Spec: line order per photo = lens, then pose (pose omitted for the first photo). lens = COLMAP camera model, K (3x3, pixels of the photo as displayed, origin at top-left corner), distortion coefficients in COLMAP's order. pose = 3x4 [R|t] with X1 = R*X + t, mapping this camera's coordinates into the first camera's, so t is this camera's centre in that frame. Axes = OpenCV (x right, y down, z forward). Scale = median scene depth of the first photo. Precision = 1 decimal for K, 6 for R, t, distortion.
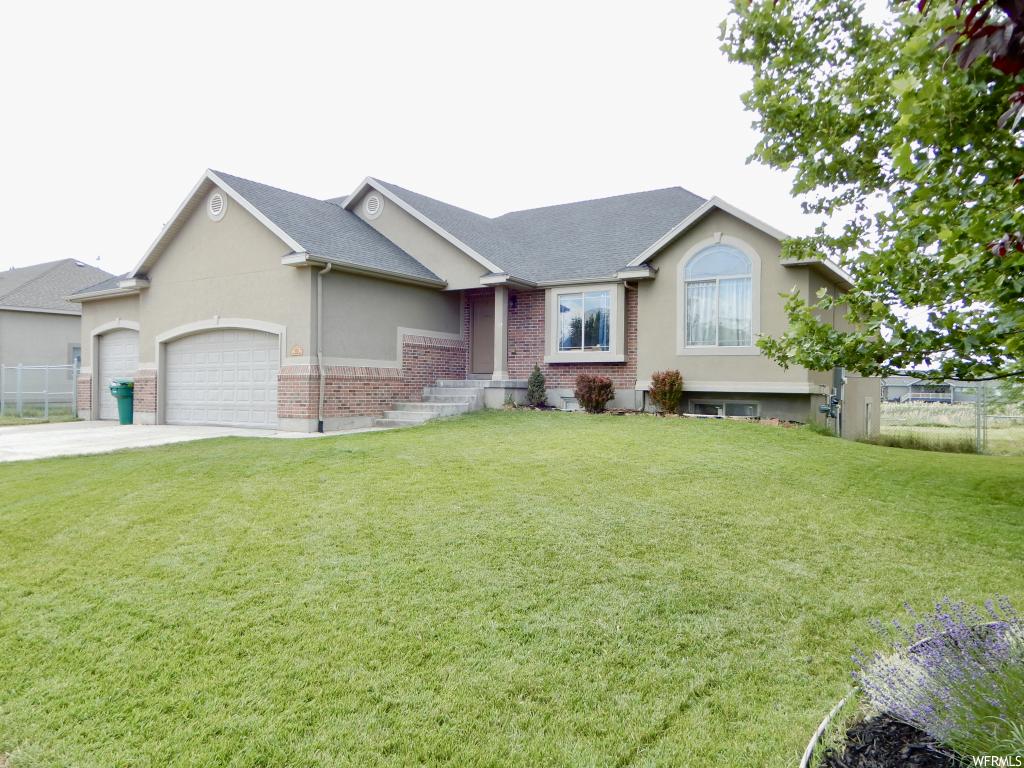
lens RADIAL K [[709.7, 0, 510.0], [0, 709.7, 373.3], [0, 0, 1]] dist [0.006237, 0.001050]
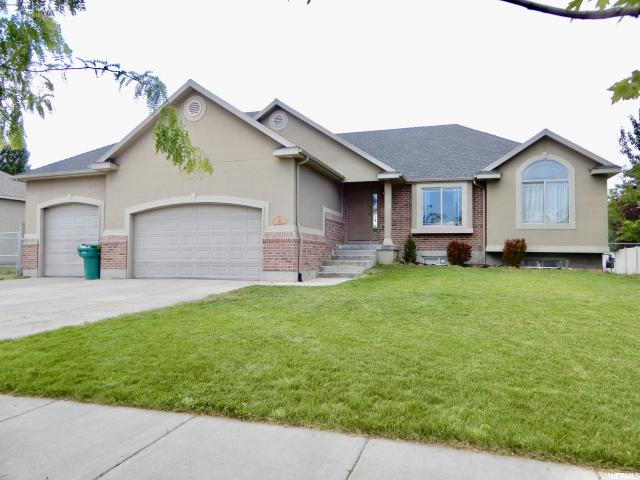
lens RADIAL K [[455.5, 0, 320.0], [0, 455.5, 240.0], [0, 0, 1]] dist [0.007436, 0.000146]
pose [[0.963644, 0.009107, 0.267036, -0.405327], [-0.005437, 0.999880, -0.014479, 0.014477], [-0.267136, 0.012501, 0.963578, 0.135790]]
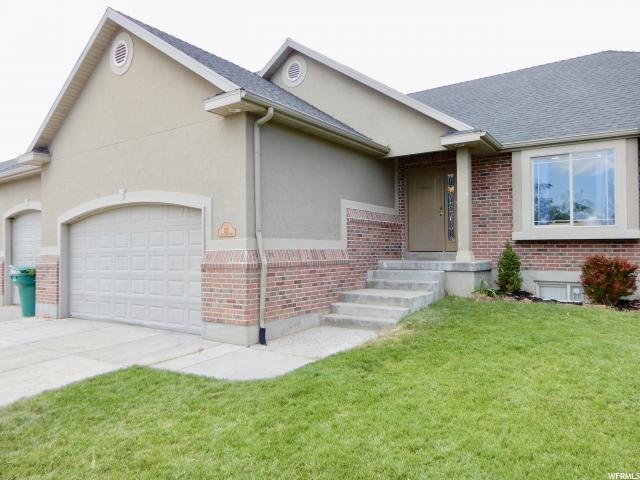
lens RADIAL K [[455.5, 0, 320.0], [0, 455.5, 240.0], [0, 0, 1]] dist [0.007436, 0.000146]
pose [[0.999523, -0.016990, -0.025791, -0.170952], [0.016862, 0.999844, -0.005174, -0.015751], [0.025875, 0.004737, 0.999654, 0.474104]]
